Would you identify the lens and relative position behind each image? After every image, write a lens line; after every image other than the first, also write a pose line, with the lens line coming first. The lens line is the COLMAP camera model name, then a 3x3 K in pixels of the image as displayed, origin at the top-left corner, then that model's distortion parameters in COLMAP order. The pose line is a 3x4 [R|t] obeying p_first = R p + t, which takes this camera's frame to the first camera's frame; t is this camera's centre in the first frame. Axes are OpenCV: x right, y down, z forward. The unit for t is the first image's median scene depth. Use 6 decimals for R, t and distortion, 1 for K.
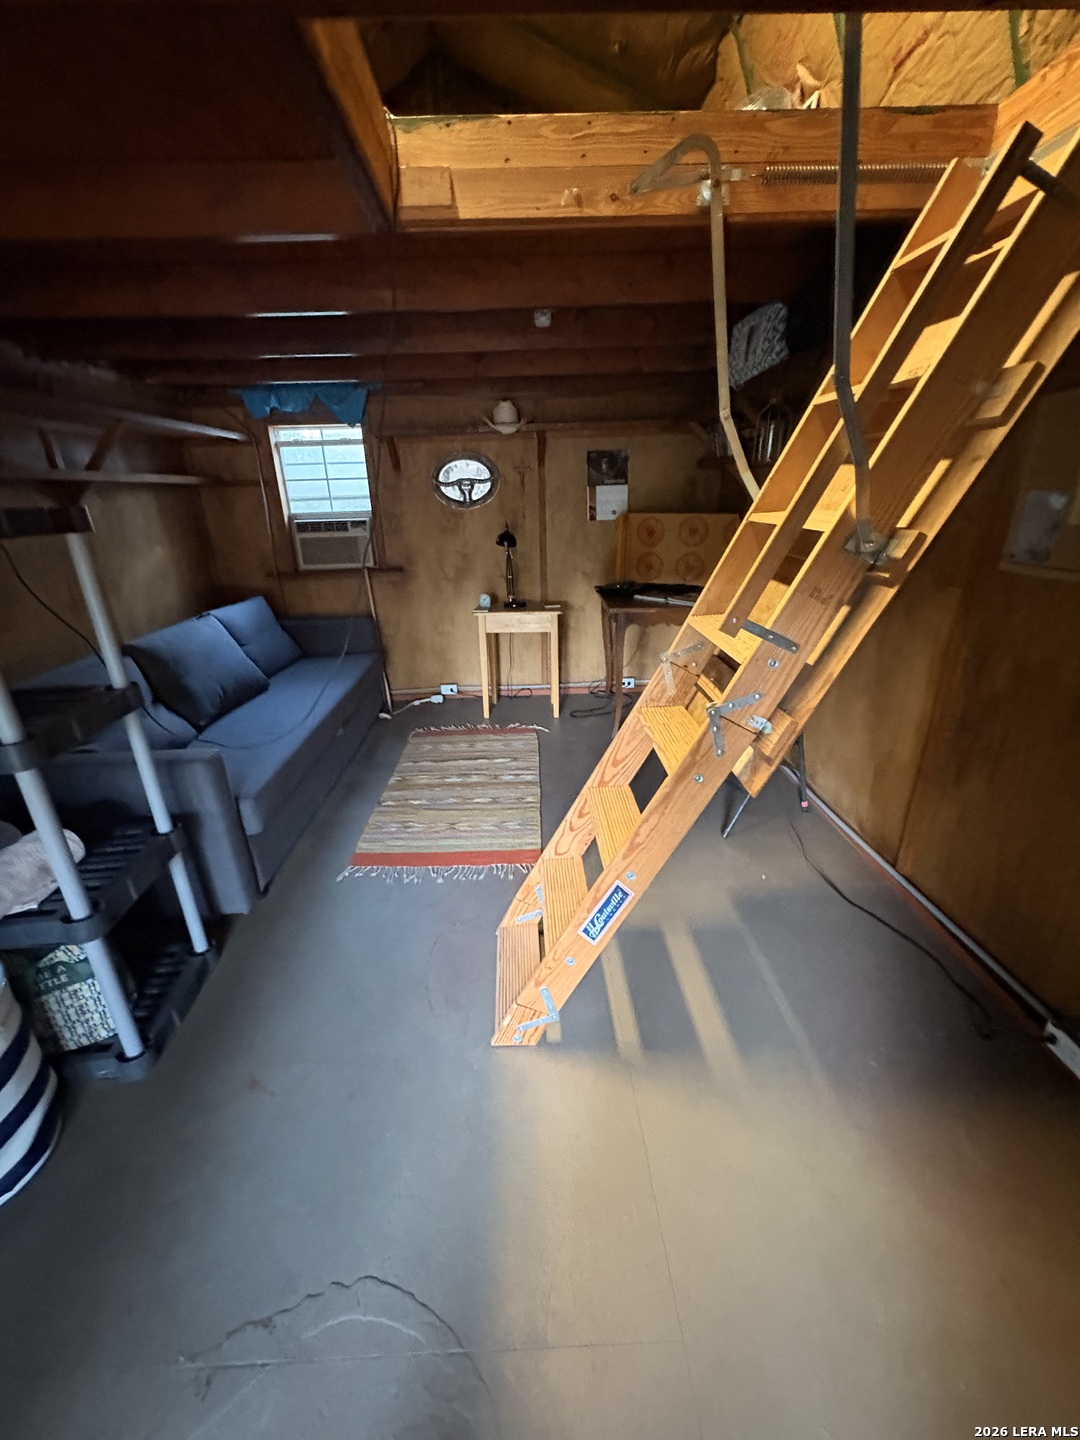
lens RADIAL K [[573.8, 0, 538.4], [0, 573.8, 722.4], [0, 0, 1]] dist [-0.001091, -0.000513]
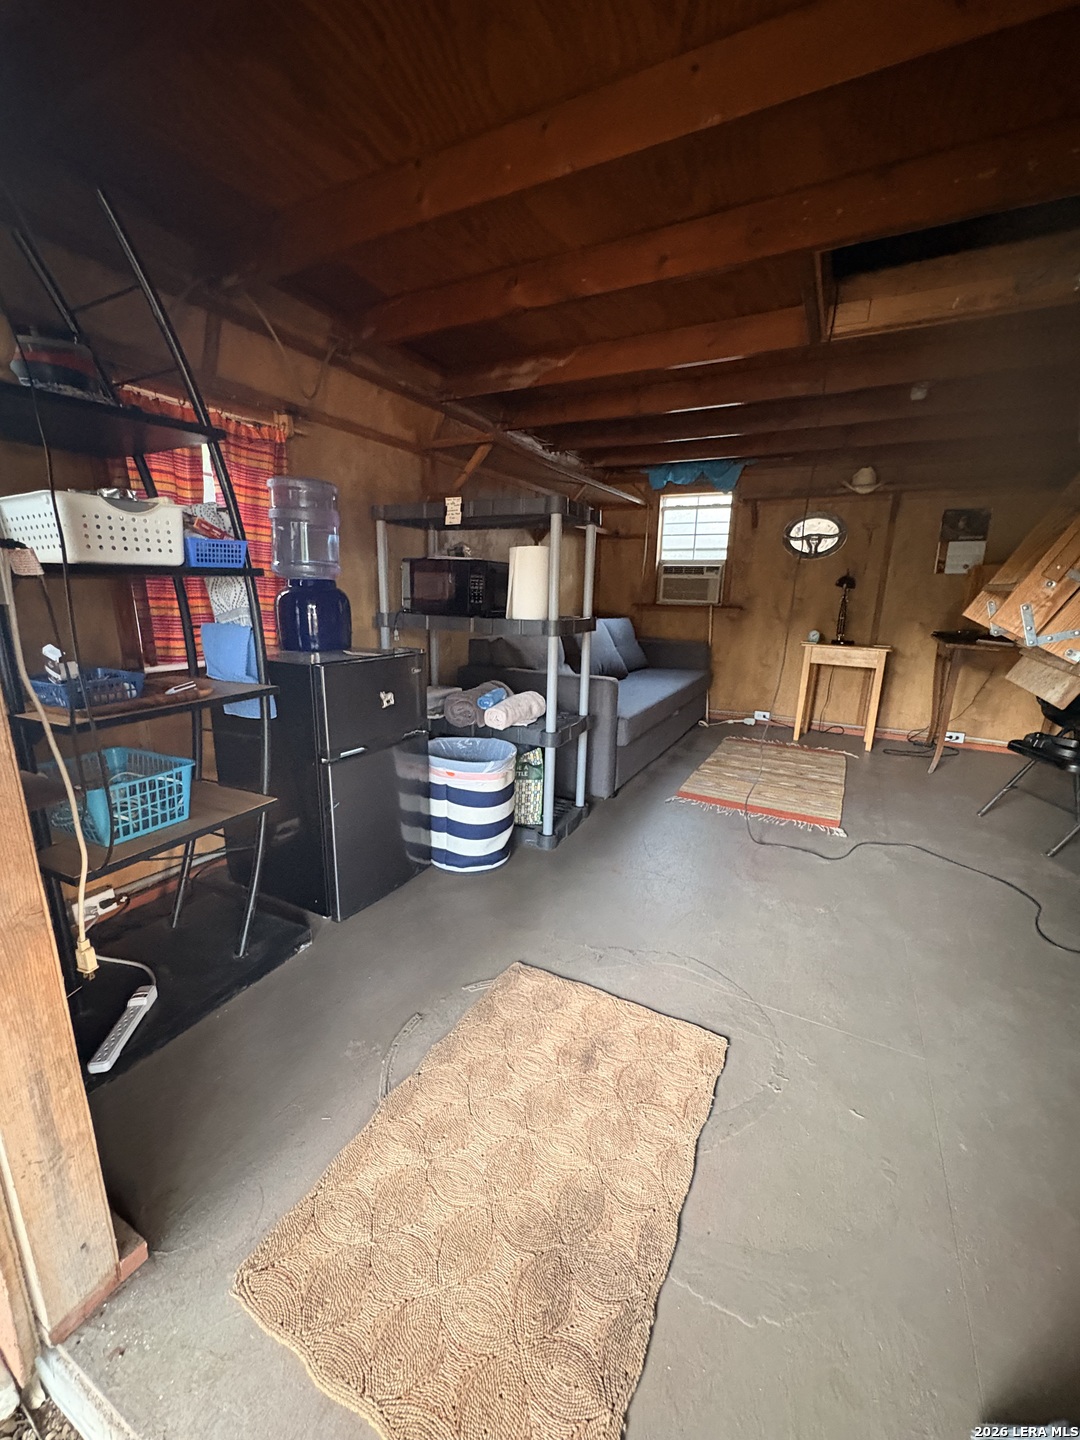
lens RADIAL K [[573.8, 0, 540.7], [0, 573.8, 724.3], [0, 0, 1]] dist [-0.001091, -0.000513]
pose [[0.870397, 0.157778, -0.466385, -0.007891], [-0.221338, 0.971537, -0.084405, 0.173280], [0.439793, 0.176695, 0.880546, -0.200778]]
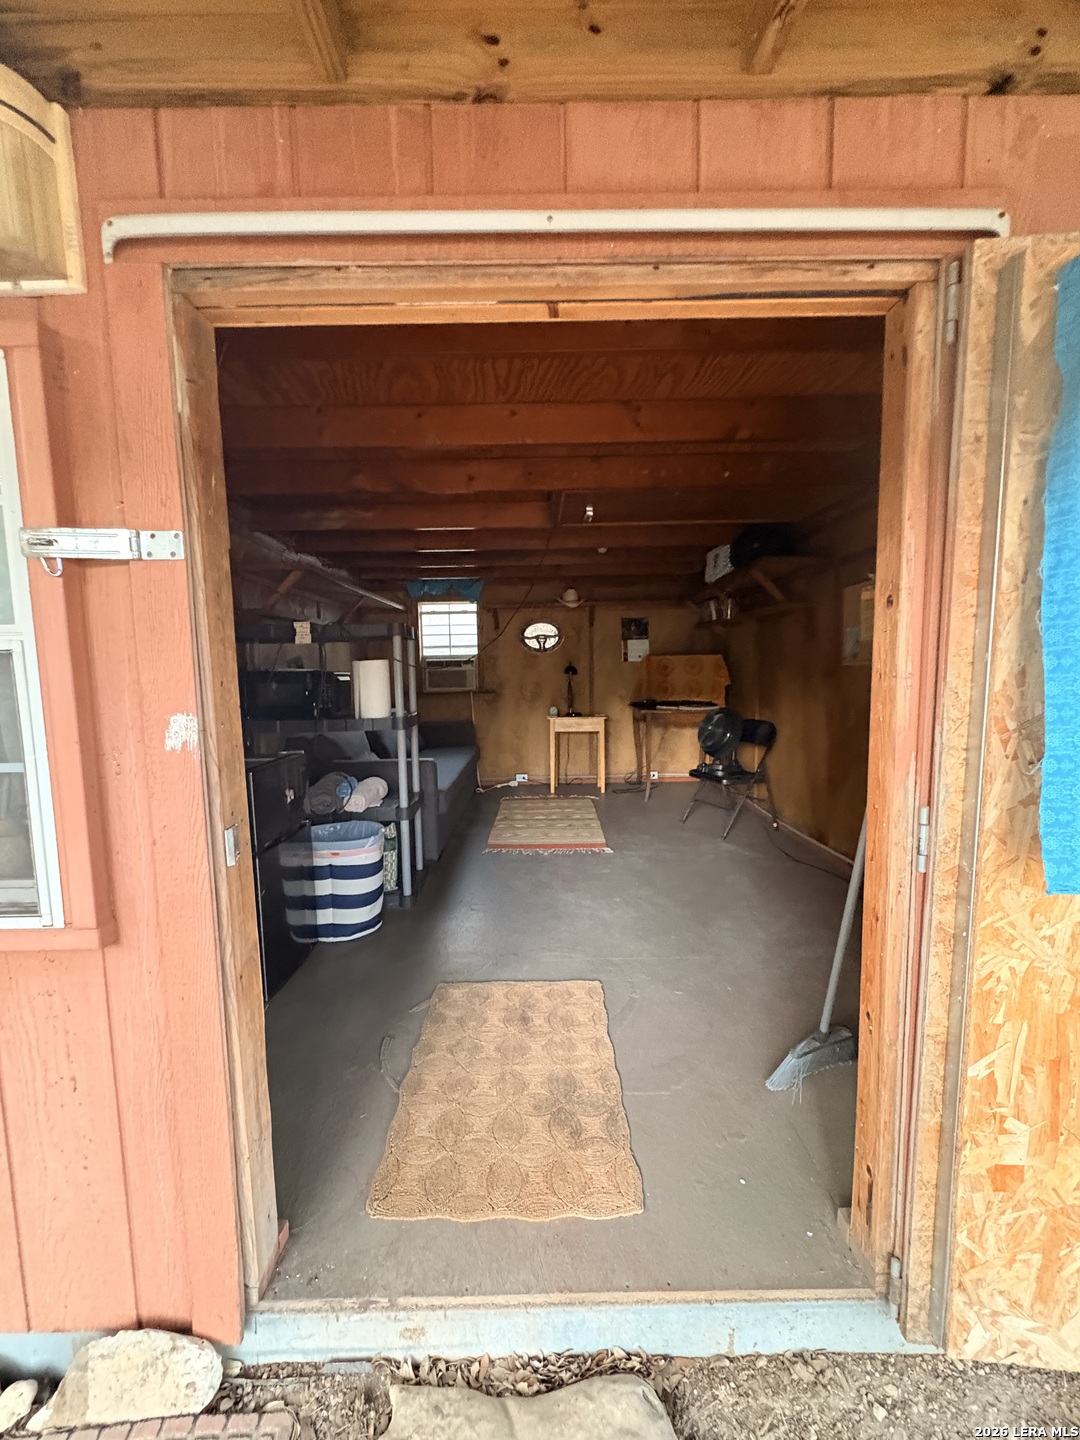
lens RADIAL K [[573.8, 0, 539.7], [0, 573.8, 725.0], [0, 0, 1]] dist [-0.001091, -0.000513]
pose [[0.999632, 0.010643, -0.024963, -0.093721], [-0.017078, 0.961615, -0.273872, 0.227772], [0.021089, 0.274197, 0.961442, -0.407251]]
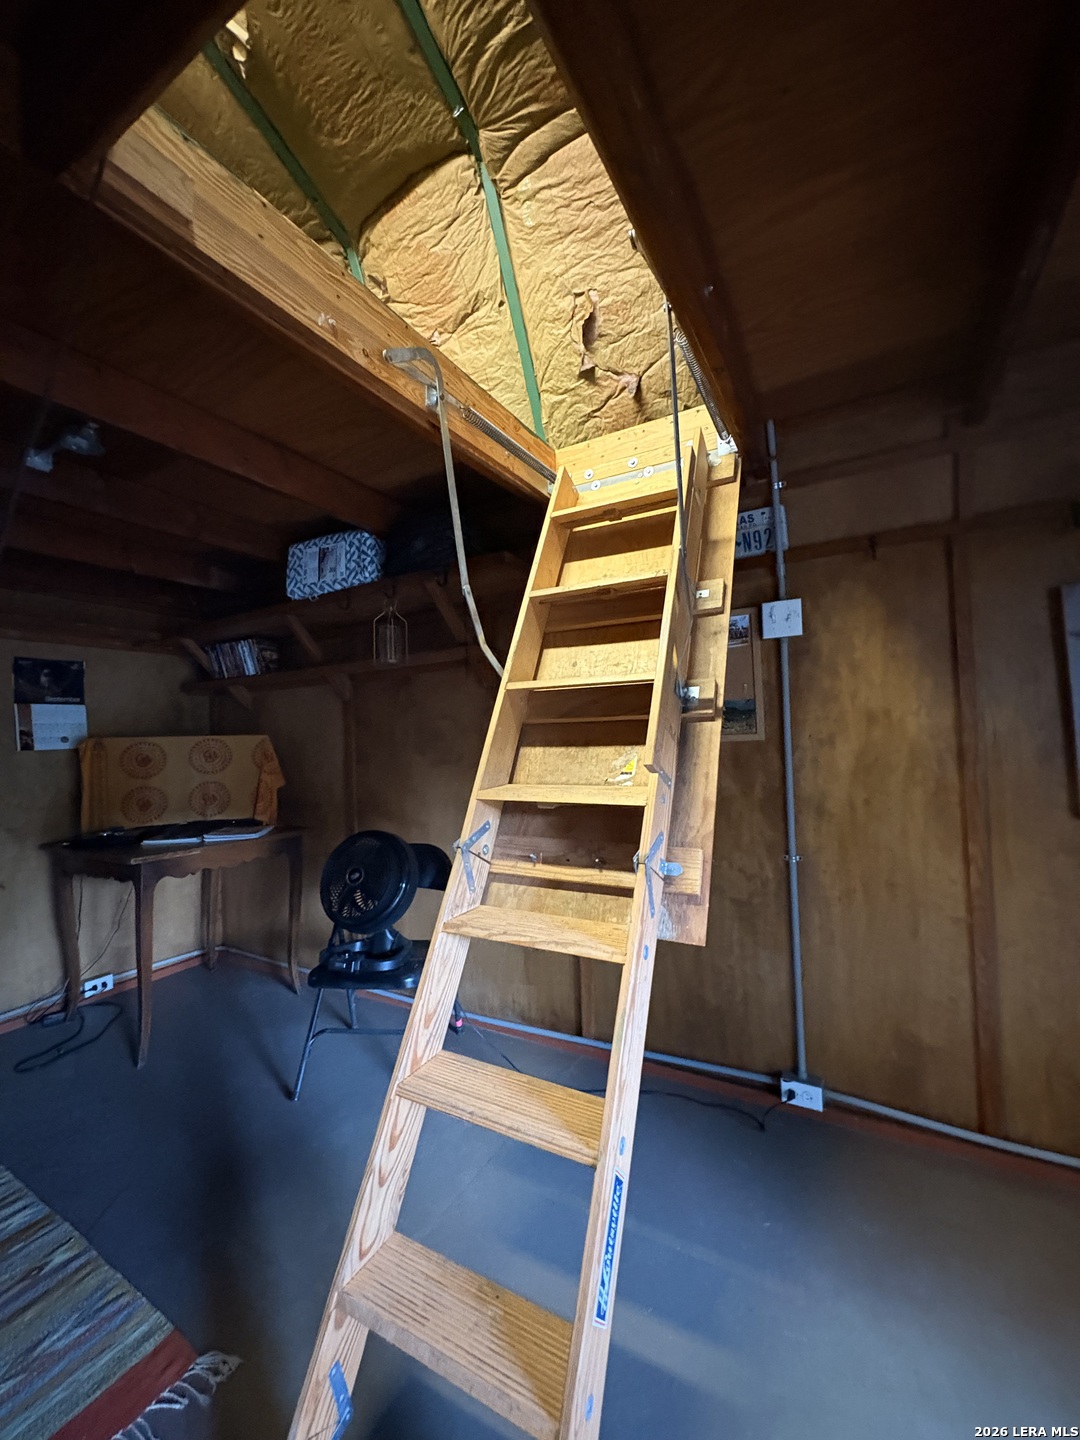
lens RADIAL K [[573.8, 0, 540.9], [0, 573.8, 722.1], [0, 0, 1]] dist [-0.001091, -0.000513]
pose [[0.521930, 0.033868, 0.852316, -0.174919], [0.334822, 0.910880, -0.241229, -0.018654], [-0.784528, 0.411278, 0.464076, 0.211195]]
